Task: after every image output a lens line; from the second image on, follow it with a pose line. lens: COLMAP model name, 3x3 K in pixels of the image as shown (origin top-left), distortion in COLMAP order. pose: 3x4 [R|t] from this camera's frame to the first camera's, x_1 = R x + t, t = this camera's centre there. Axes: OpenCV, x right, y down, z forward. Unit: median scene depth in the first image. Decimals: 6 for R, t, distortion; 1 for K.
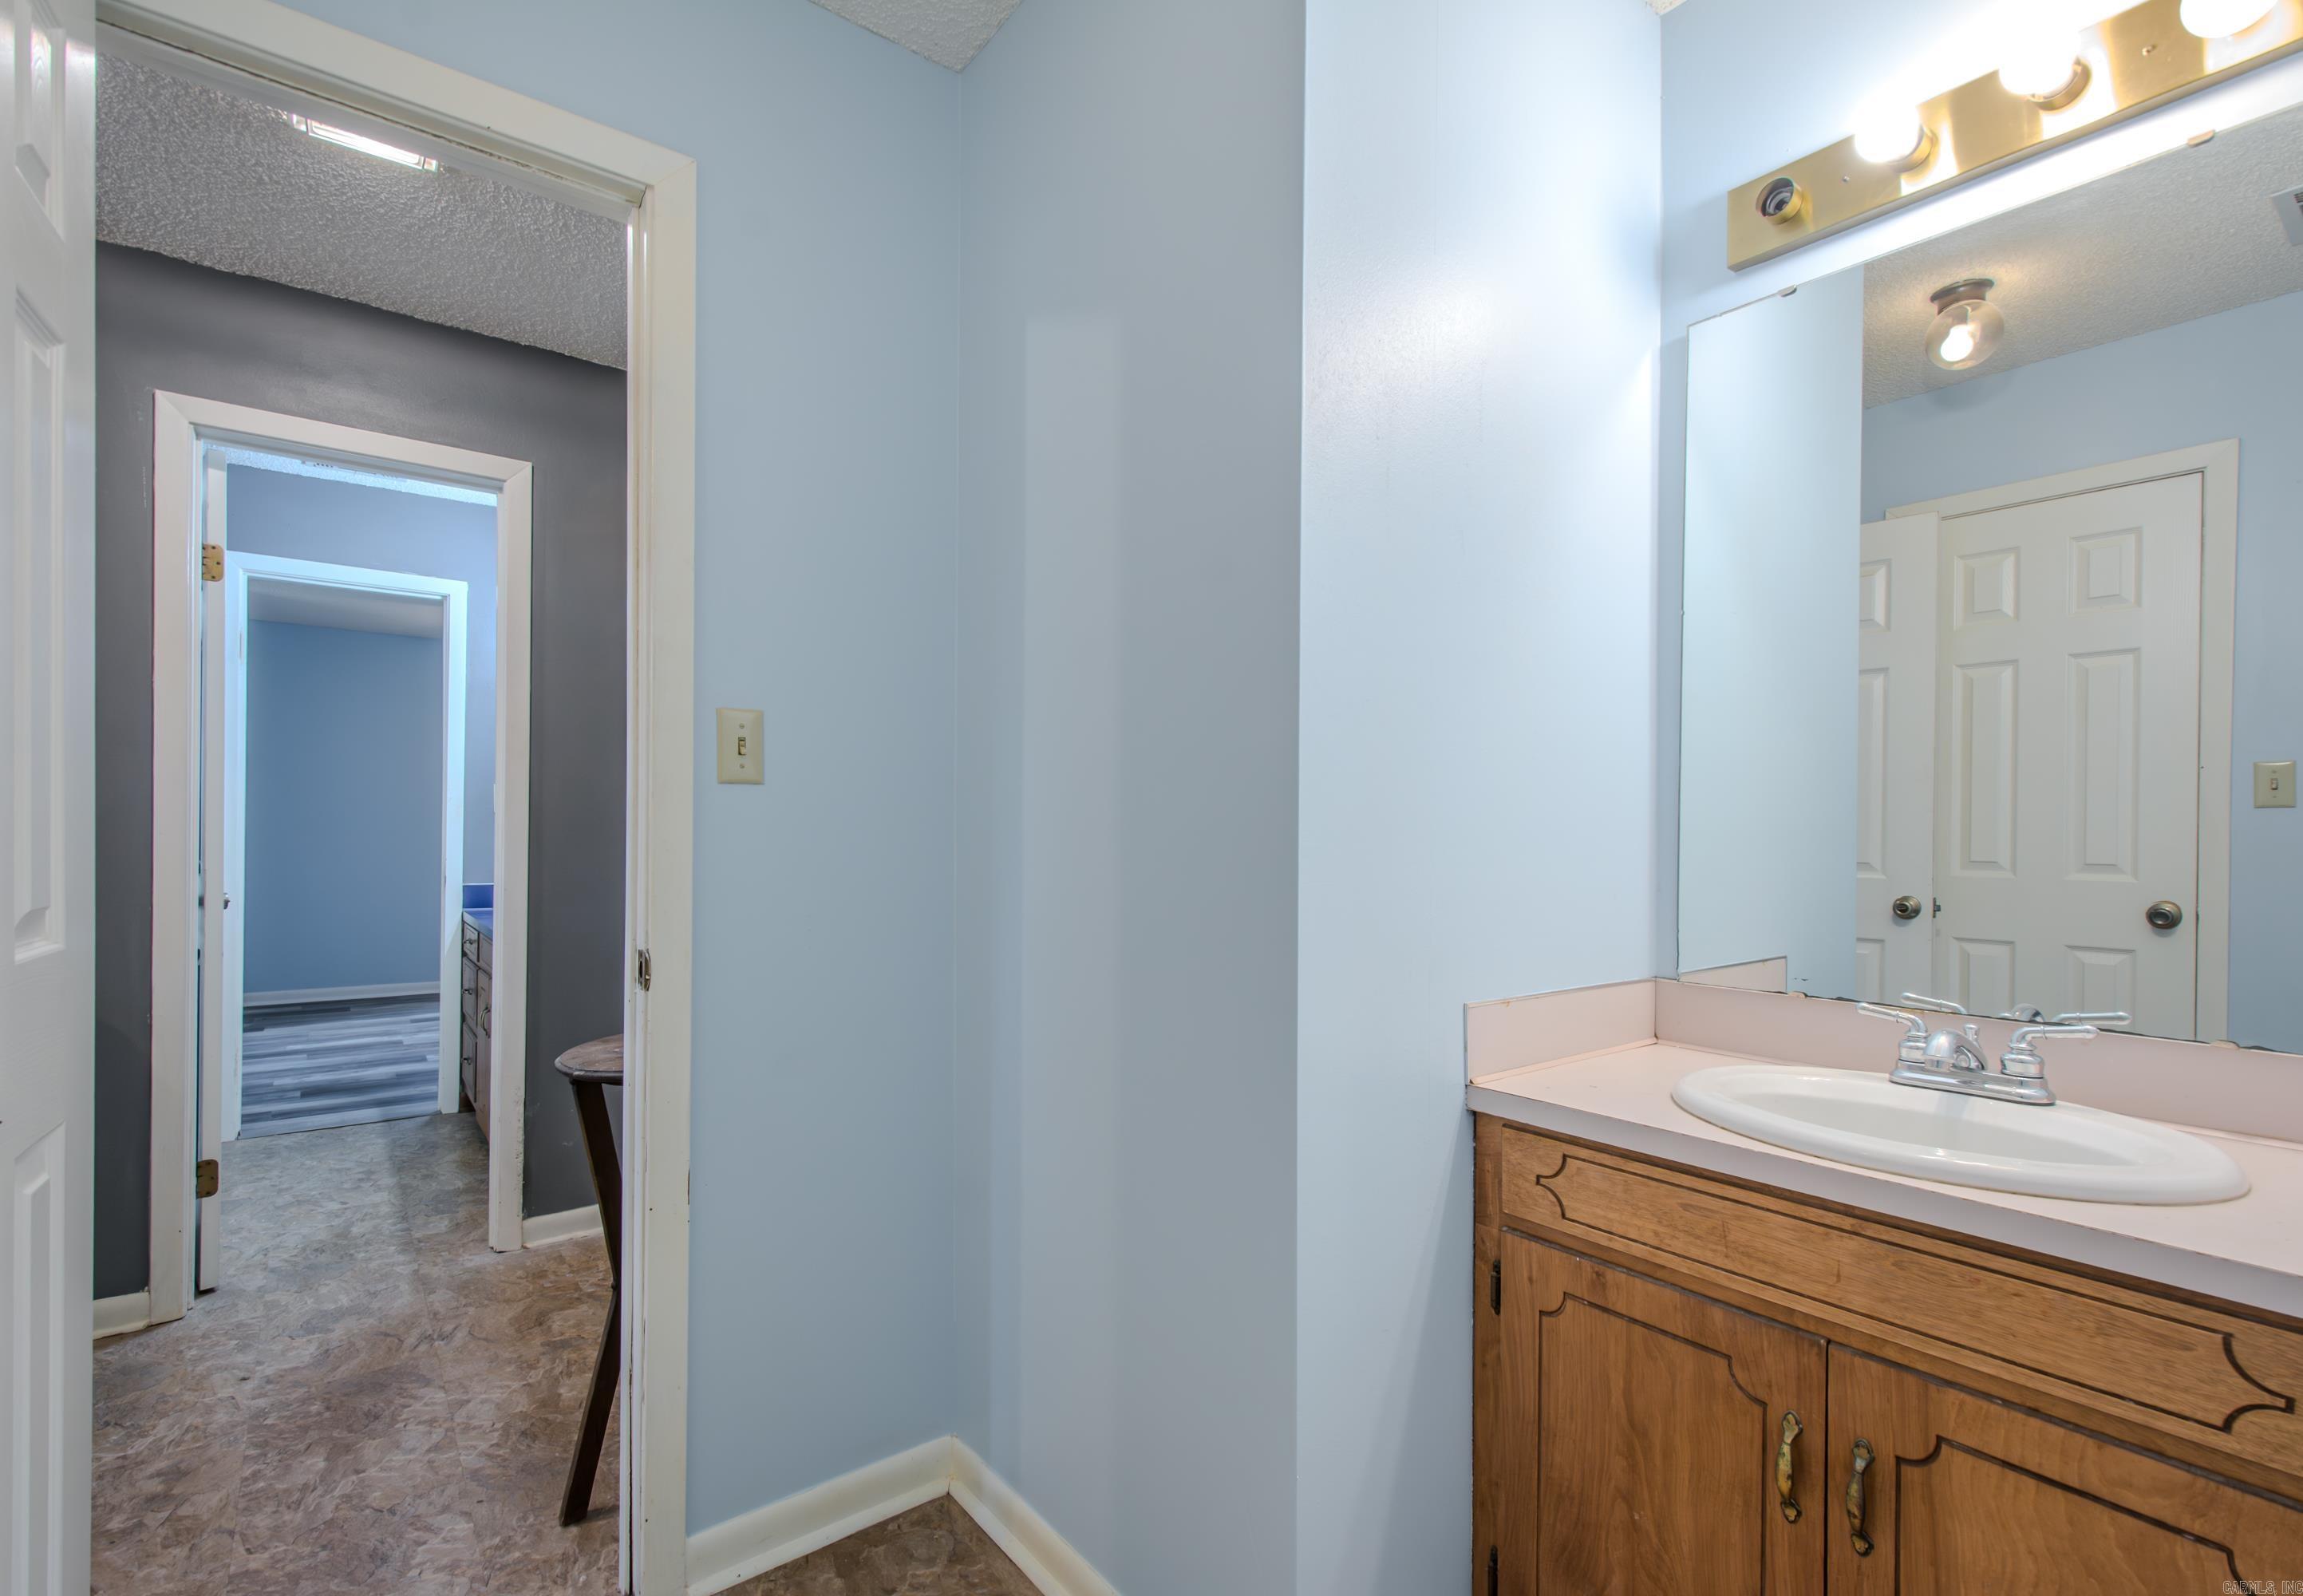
lens RADIAL K [[1071.6, 0, 1101.6], [0, 1071.6, 816.8], [0, 0, 1]] dist [-0.002613, -0.001955]
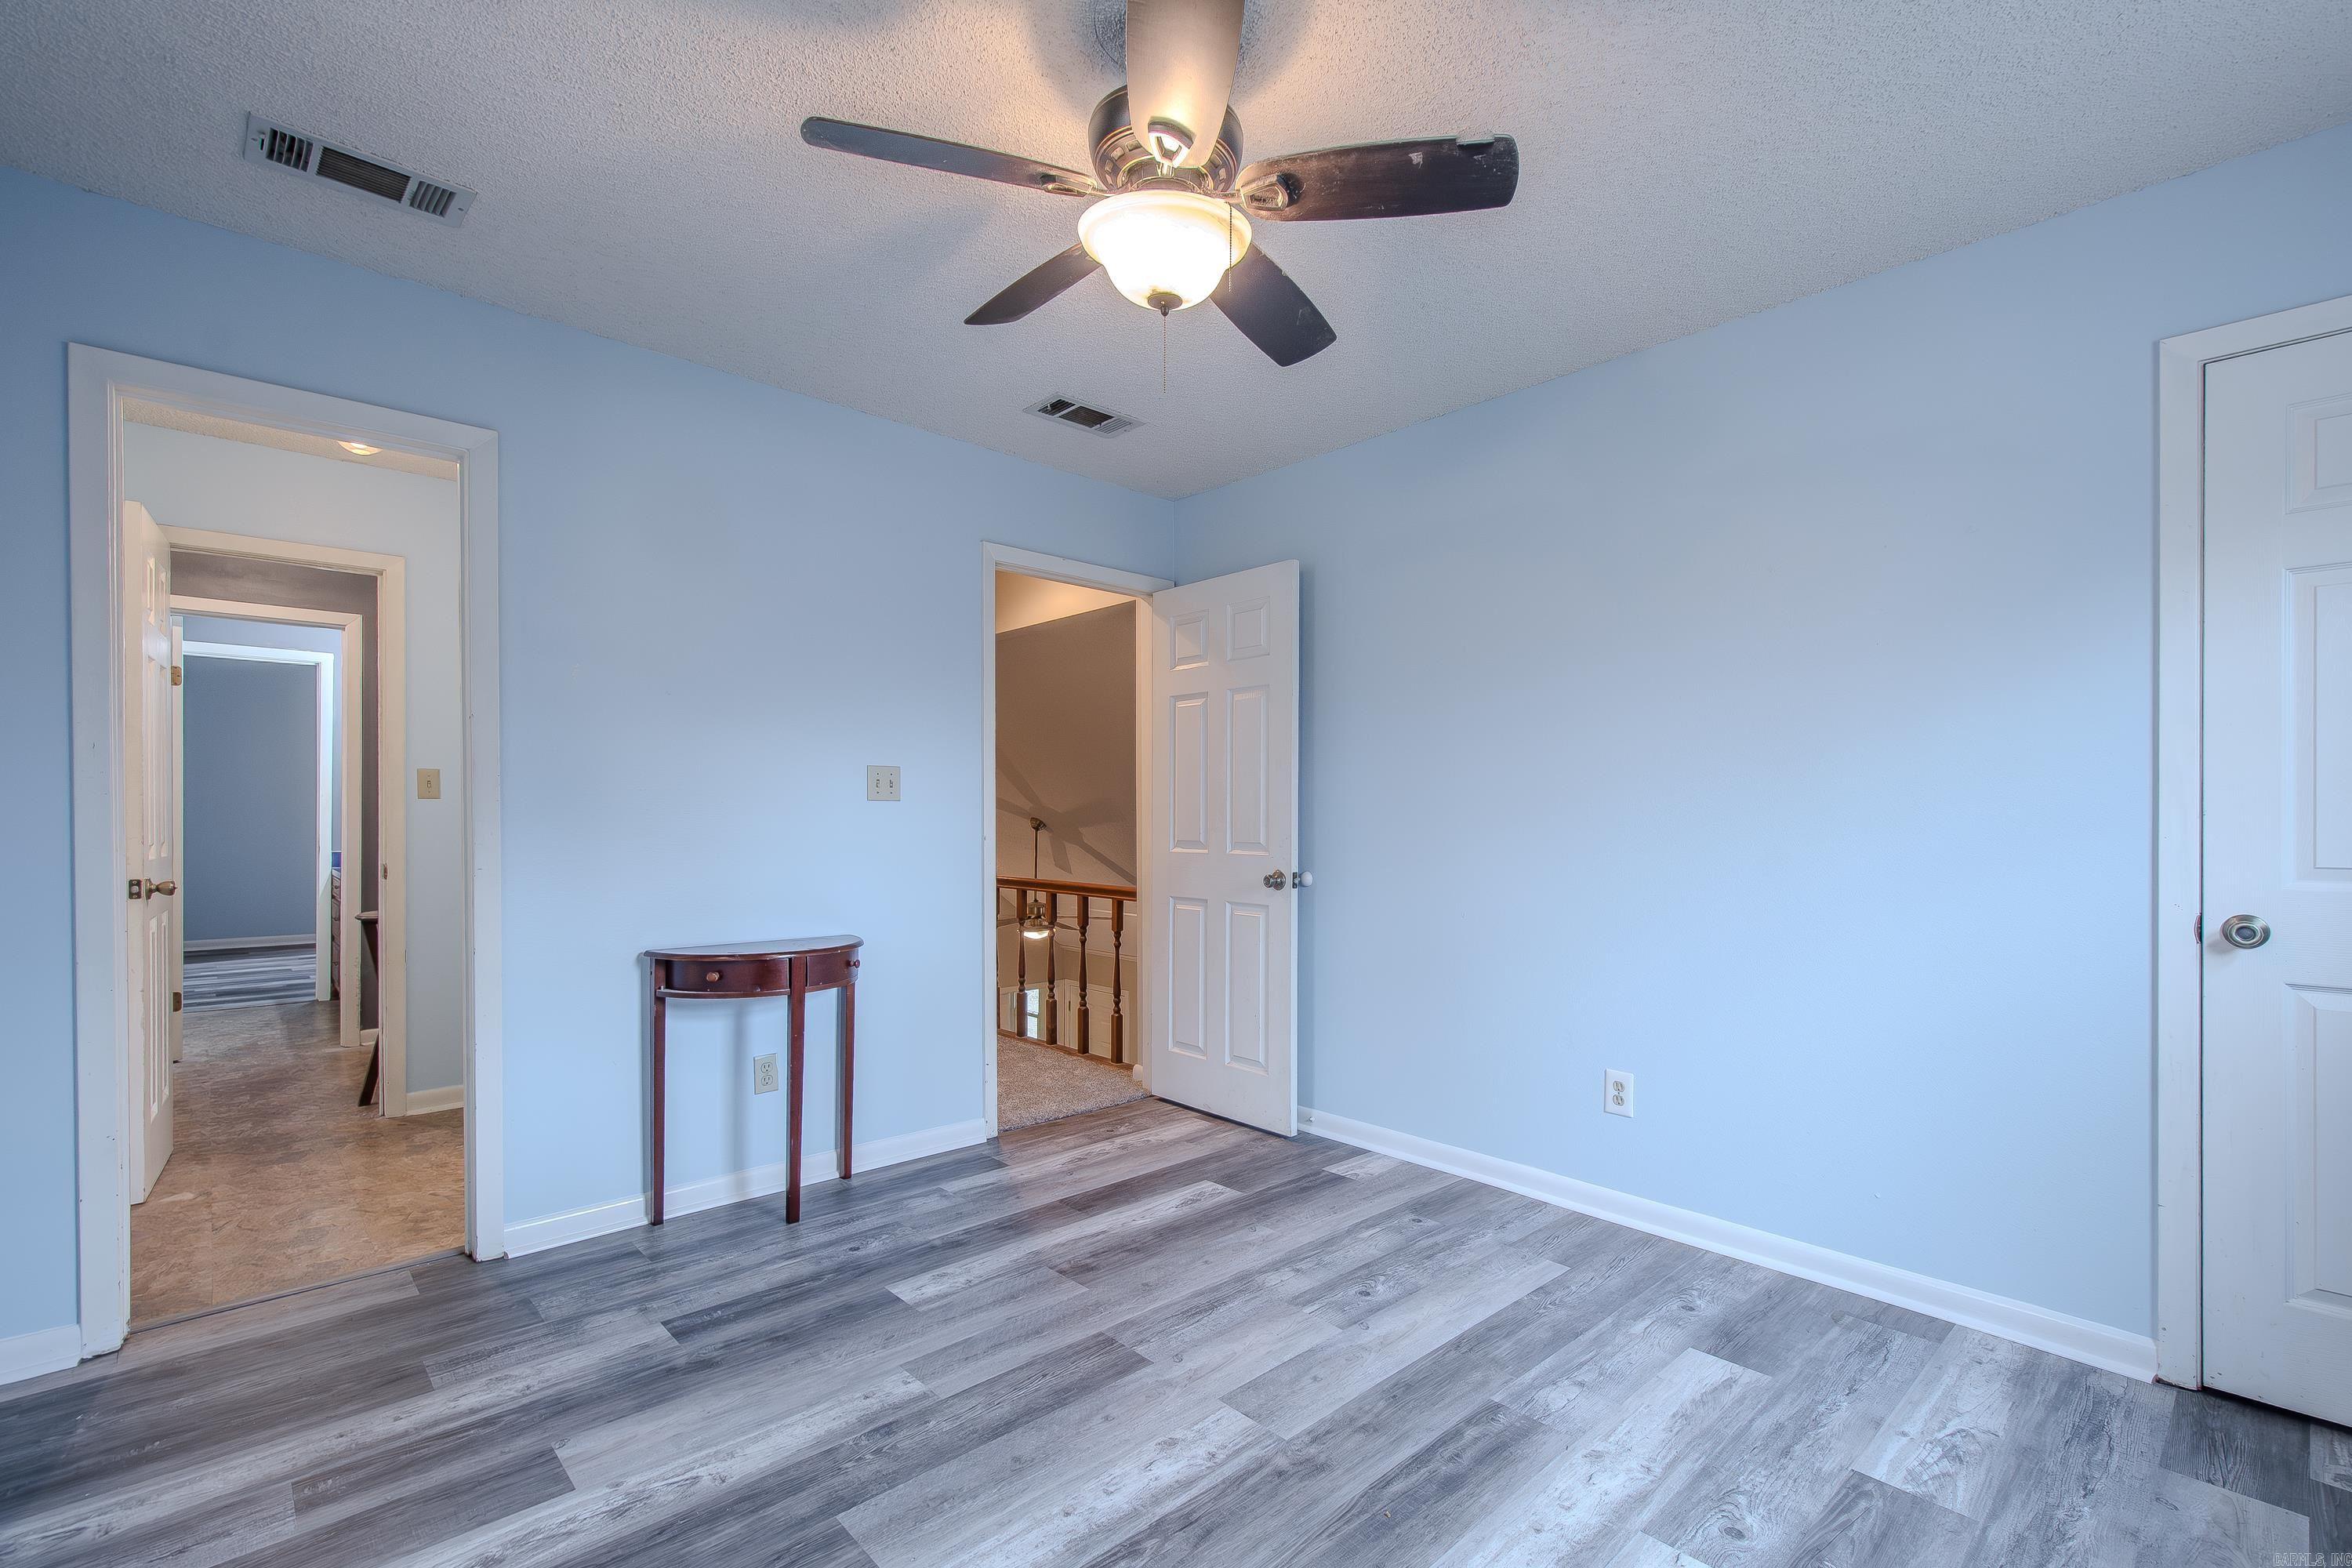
lens RADIAL K [[1060.2, 0, 1197.1], [0, 1060.2, 833.9], [0, 0, 1]] dist [0.000103, -0.009656]
pose [[0.991901, 0.007643, 0.126784, 0.600987], [-0.010594, 0.999688, 0.022615, -0.013267], [-0.126572, -0.023775, 0.991672, -0.893862]]
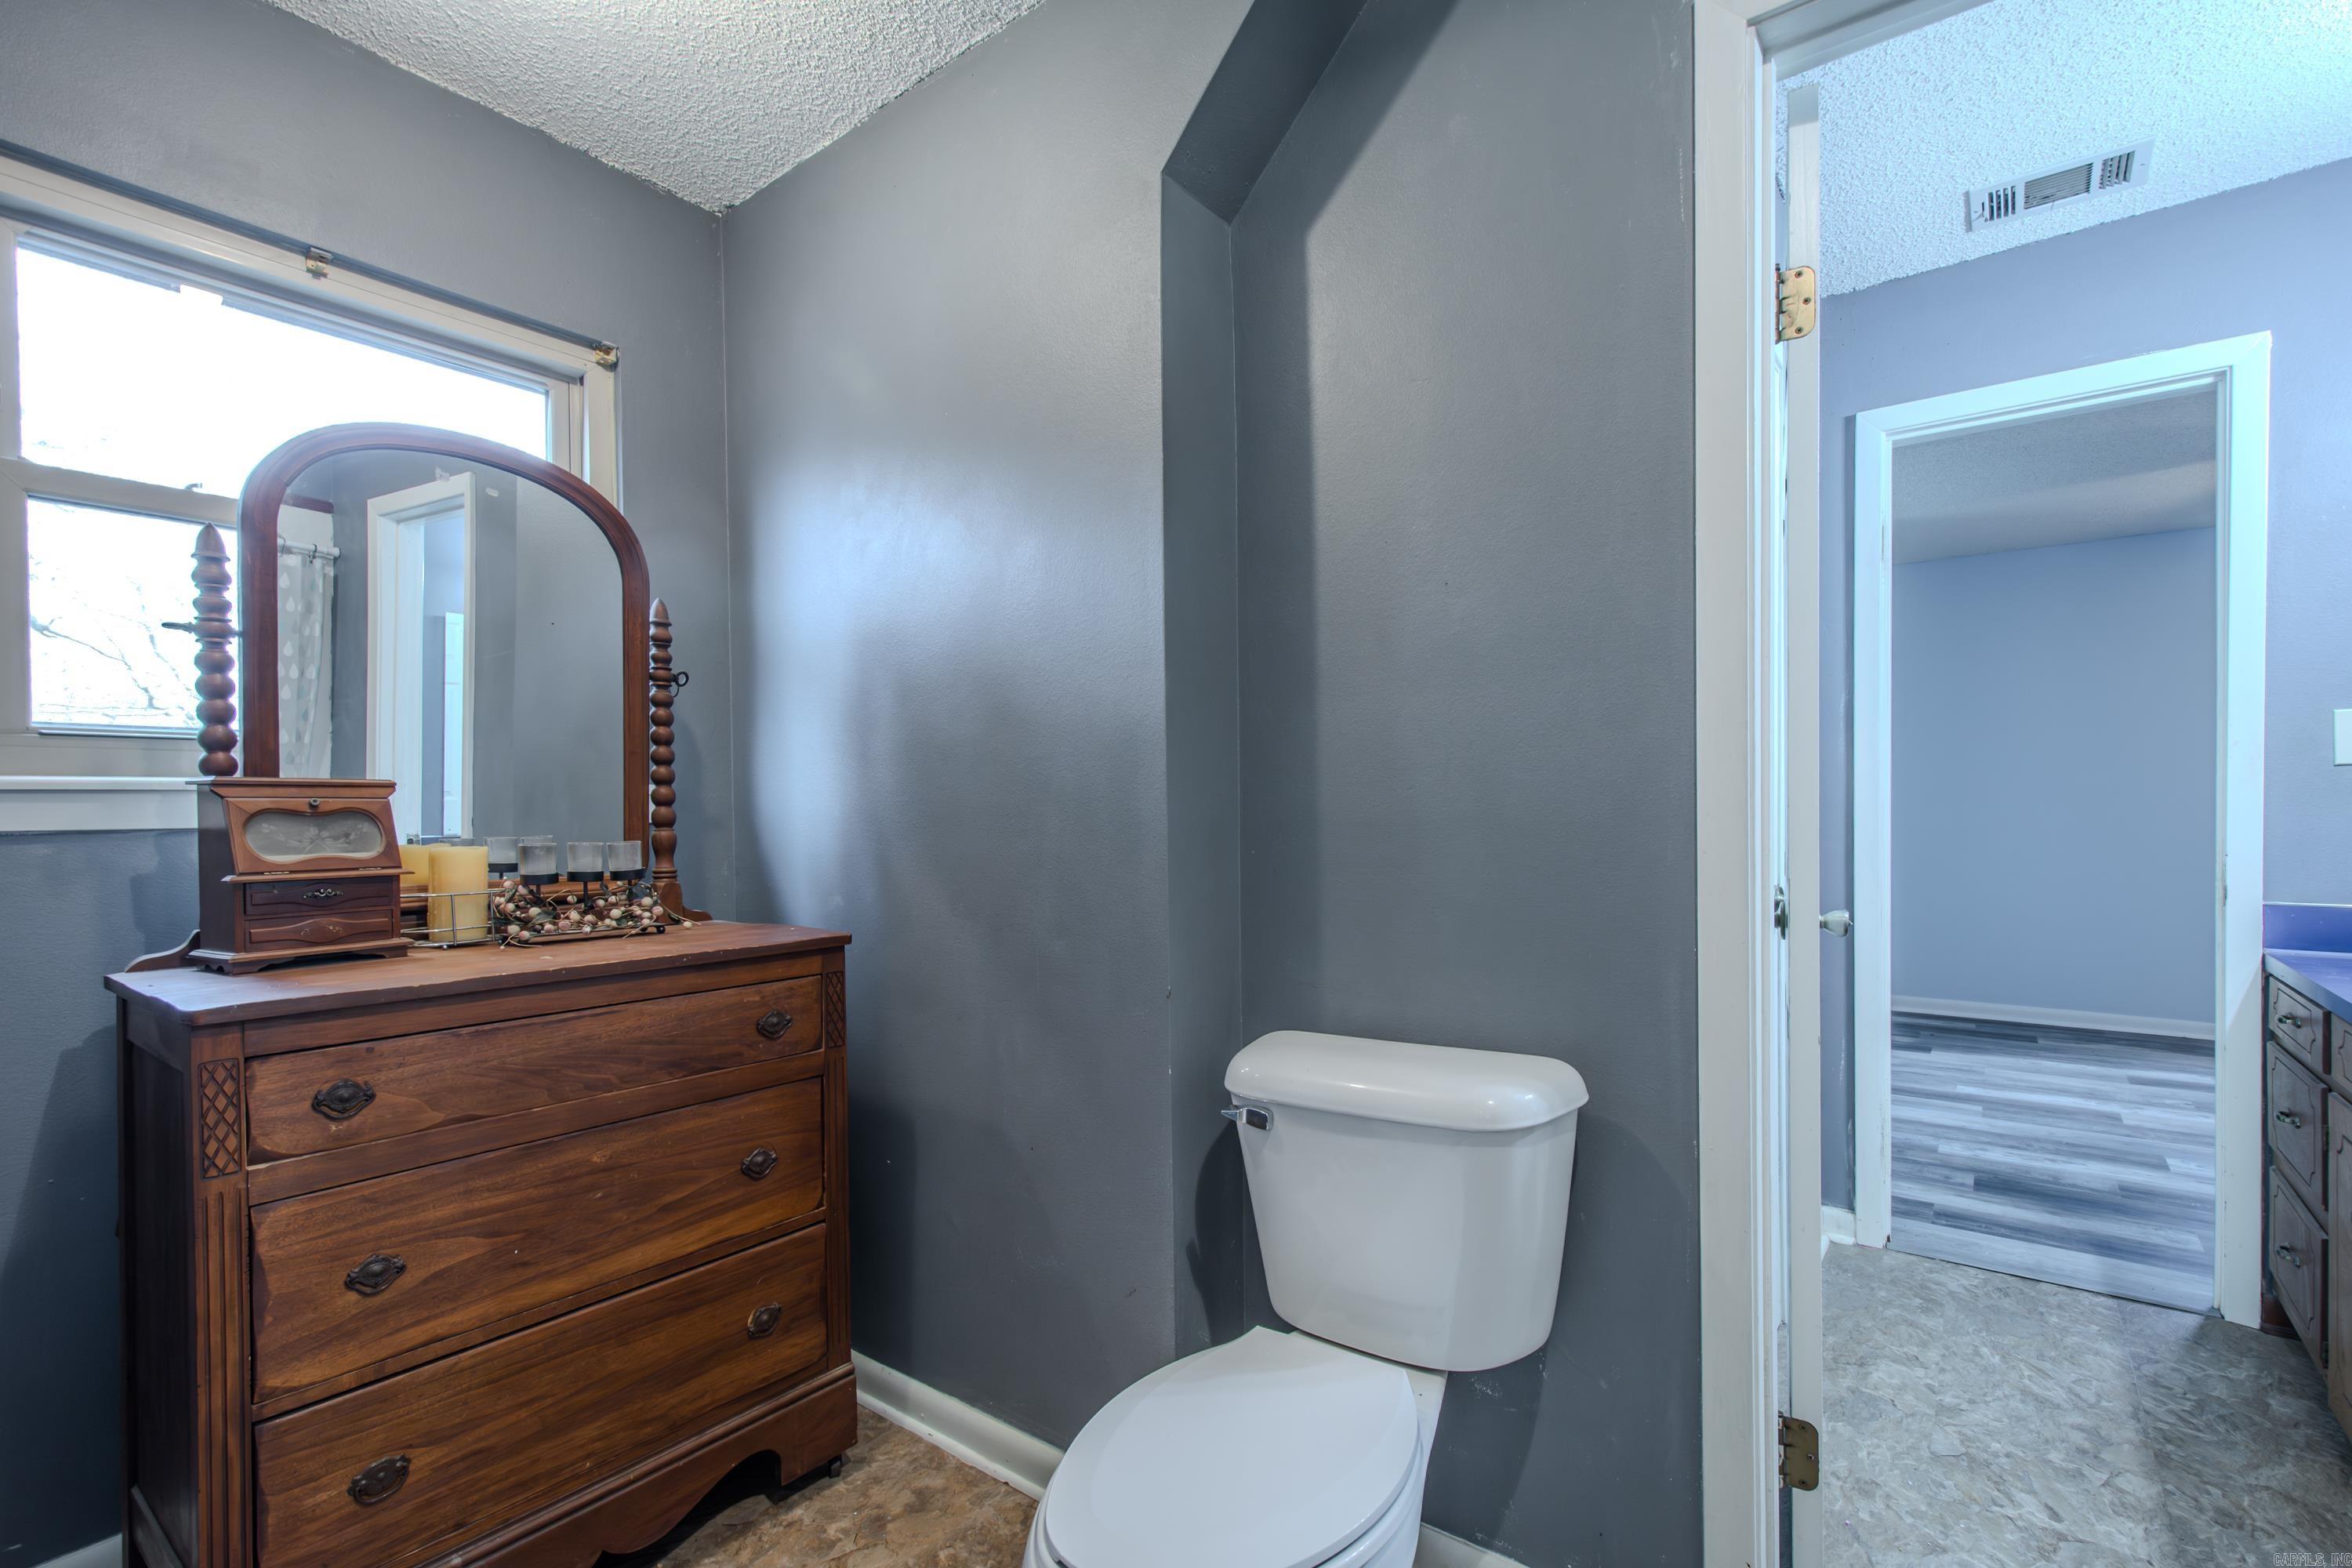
lens RADIAL K [[1060.2, 0, 1197.0], [0, 1060.2, 800.0], [0, 0, 1]] dist [0.000103, -0.009656]
pose [[0.292022, -0.005029, -0.956398, -0.352429], [0.010607, 0.999942, -0.002019, 0.008591], [0.956353, -0.009555, 0.292058, 0.470242]]
